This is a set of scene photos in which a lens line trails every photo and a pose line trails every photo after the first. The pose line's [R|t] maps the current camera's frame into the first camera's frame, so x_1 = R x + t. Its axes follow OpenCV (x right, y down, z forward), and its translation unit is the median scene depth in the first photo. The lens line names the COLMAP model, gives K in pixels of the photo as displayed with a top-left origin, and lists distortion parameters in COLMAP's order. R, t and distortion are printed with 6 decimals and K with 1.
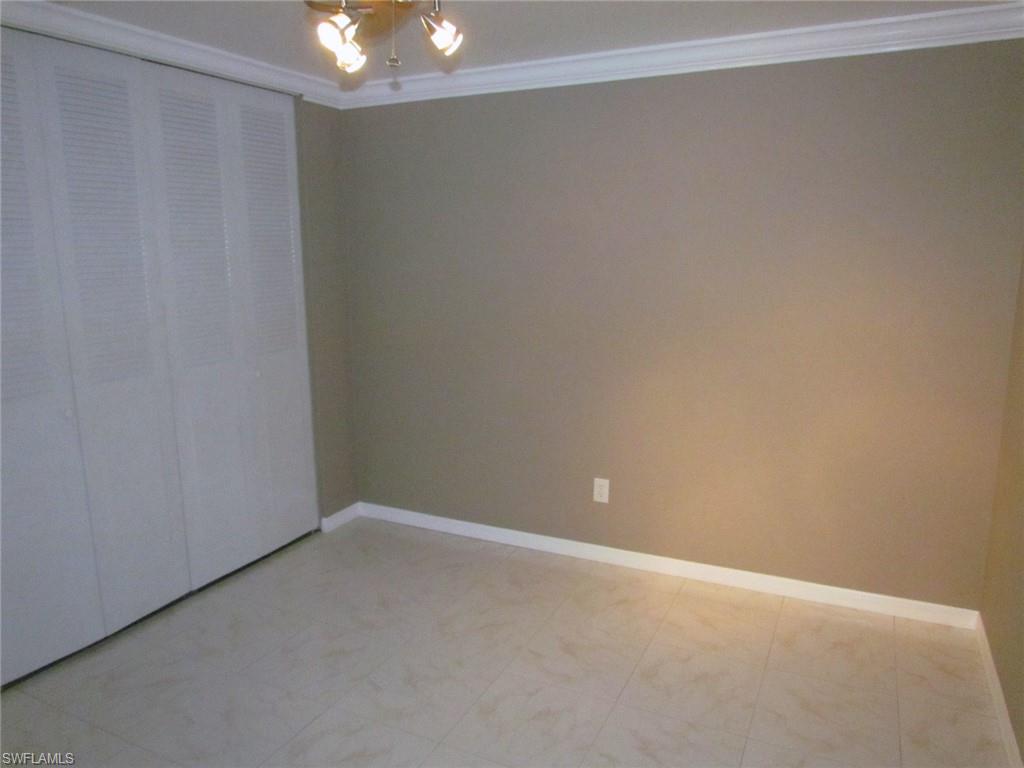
lens RADIAL K [[731.0, 0, 519.3], [0, 731.0, 370.9], [0, 0, 1]] dist [-0.025437, 0.003659]
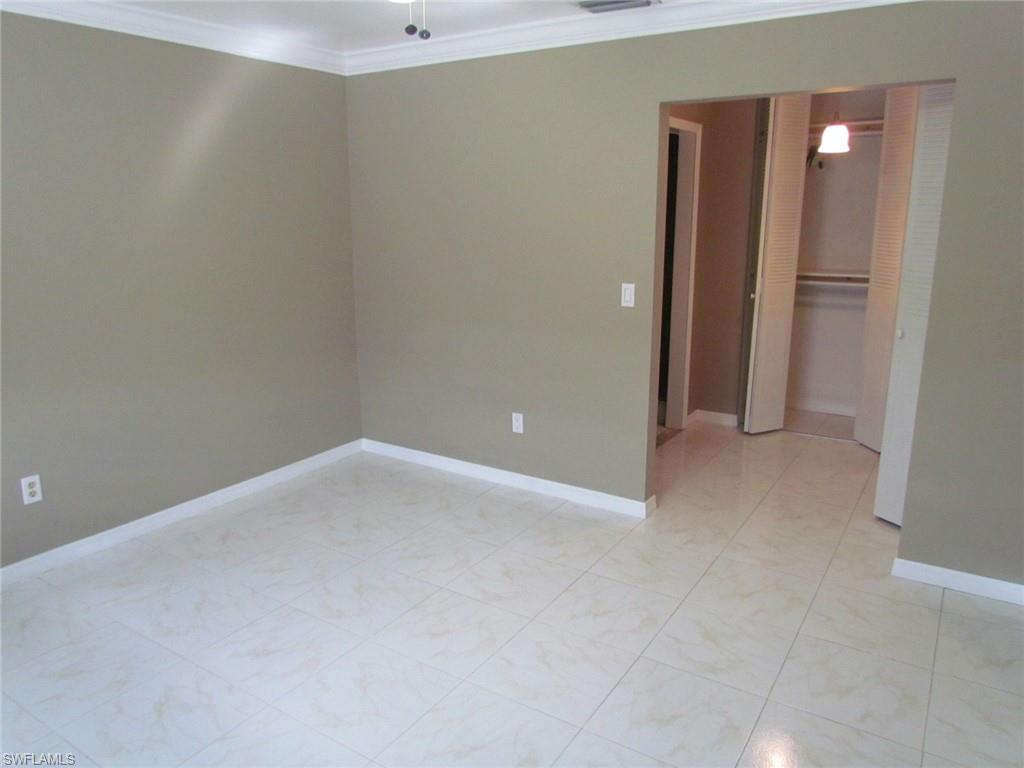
lens RADIAL K [[740.0, 0, 510.1], [0, 740.0, 334.6], [0, 0, 1]] dist [-0.001842, 0.000362]
pose [[0.991652, 0.022711, -0.126924, 0.167925], [-0.021602, 0.999716, 0.010109, 0.012748], [0.127118, -0.007283, 0.991861, -0.077911]]
